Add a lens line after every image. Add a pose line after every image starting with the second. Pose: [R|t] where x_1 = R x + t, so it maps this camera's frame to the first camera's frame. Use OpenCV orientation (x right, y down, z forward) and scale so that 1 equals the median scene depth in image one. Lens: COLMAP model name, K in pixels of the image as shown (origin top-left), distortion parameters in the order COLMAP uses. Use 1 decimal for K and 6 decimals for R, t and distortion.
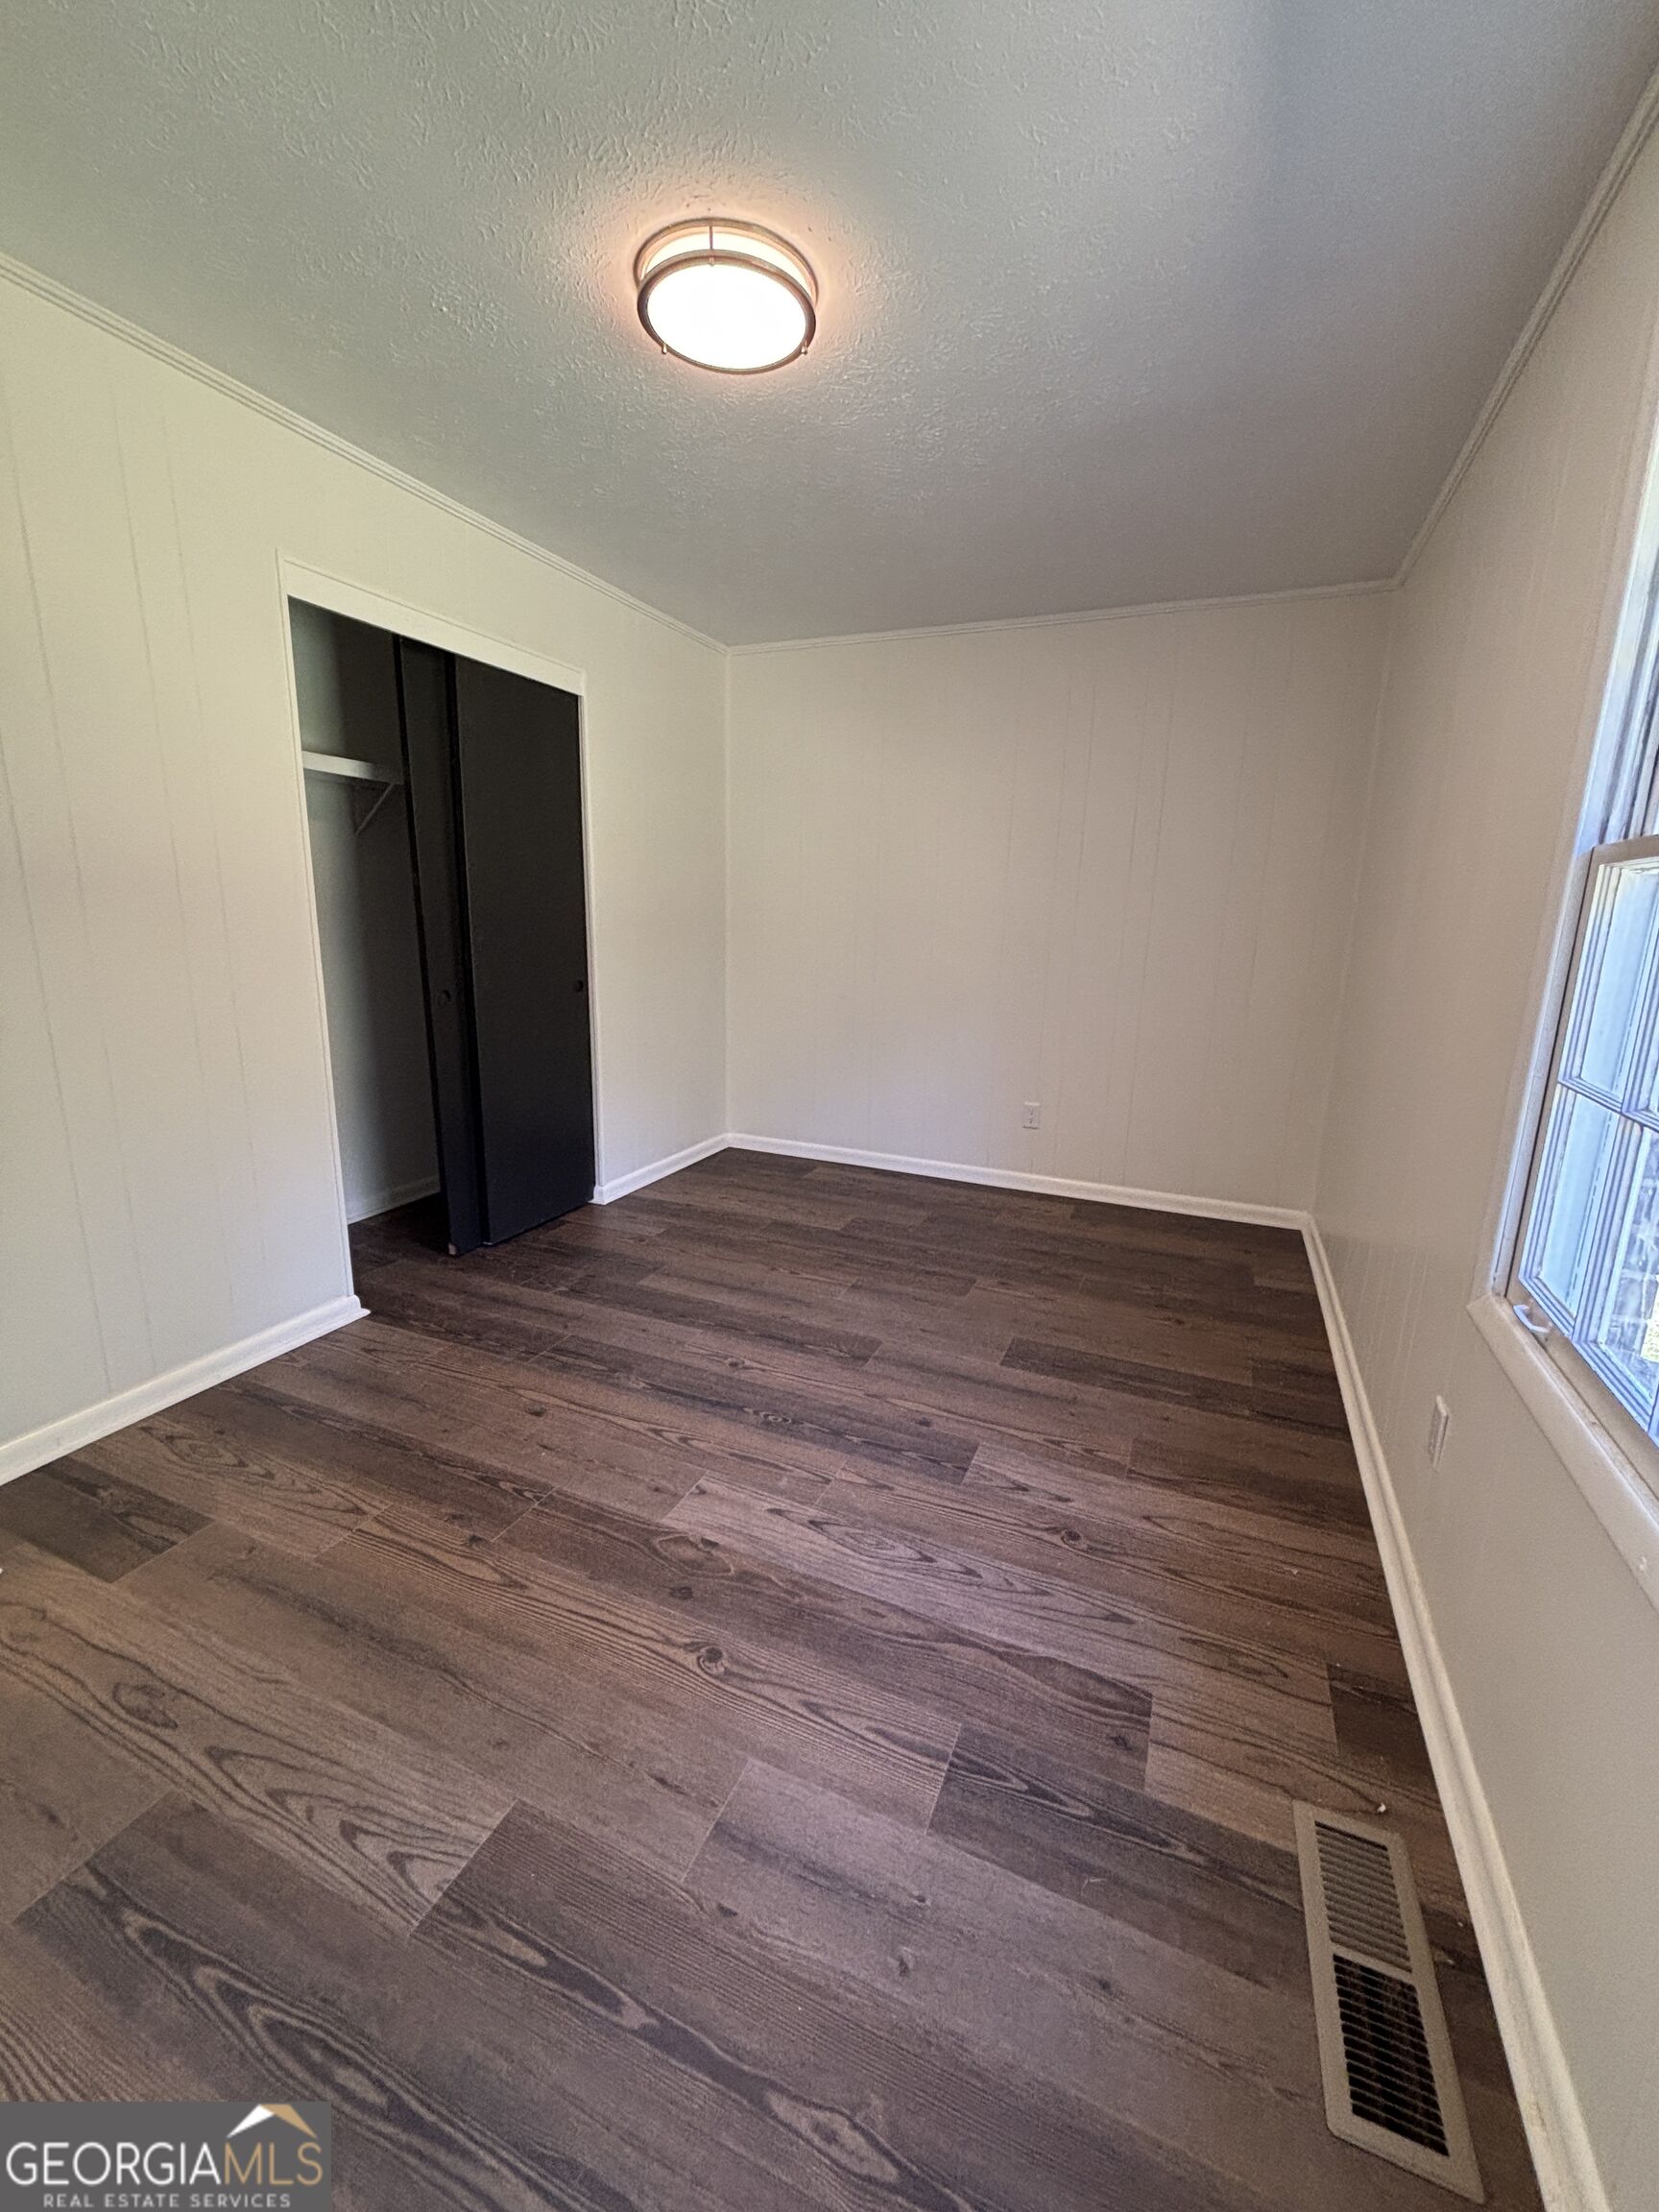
lens RADIAL K [[877.4, 0, 824.2], [0, 877.4, 1092.2], [0, 0, 1]] dist [-0.002122, -0.000460]
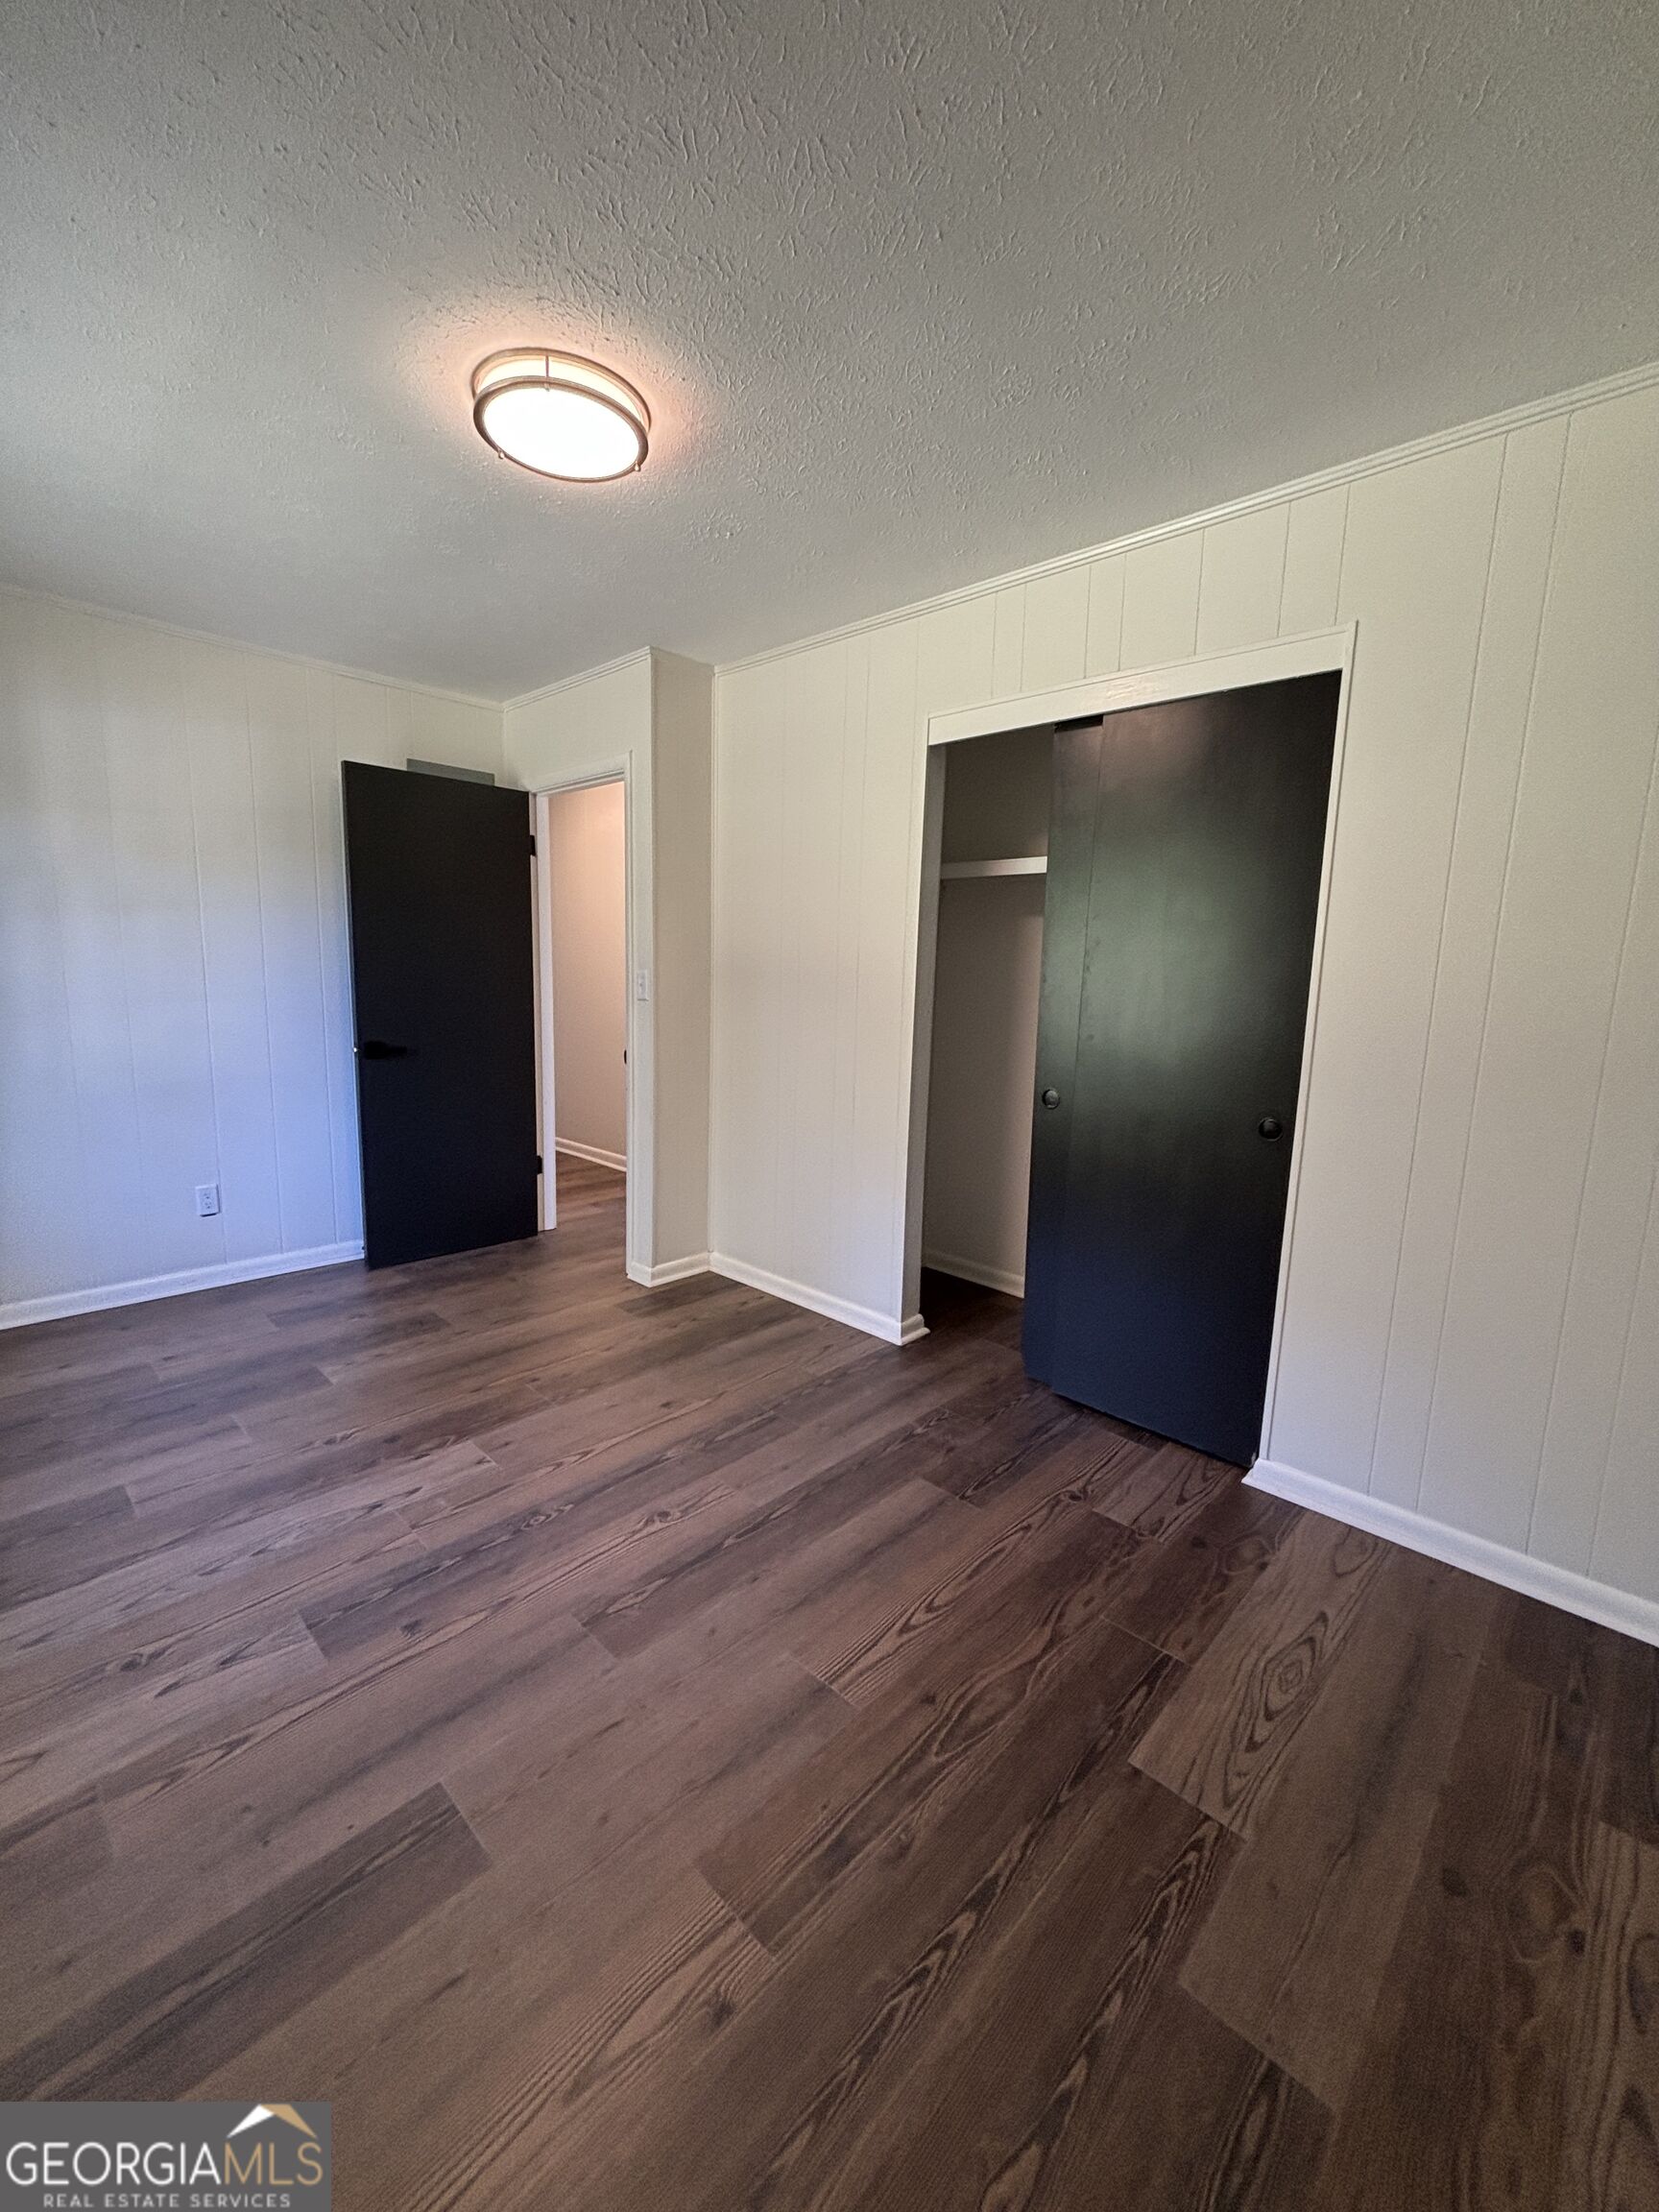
lens RADIAL K [[909.7, 0, 824.6], [0, 909.7, 1100.0], [0, 0, 1]] dist [0.000490, 0.008319]
pose [[-0.346055, 0.114100, -0.931250, 0.645879], [-0.223082, 0.954104, 0.199798, -0.295444], [0.911307, 0.276887, -0.304719, 1.357231]]
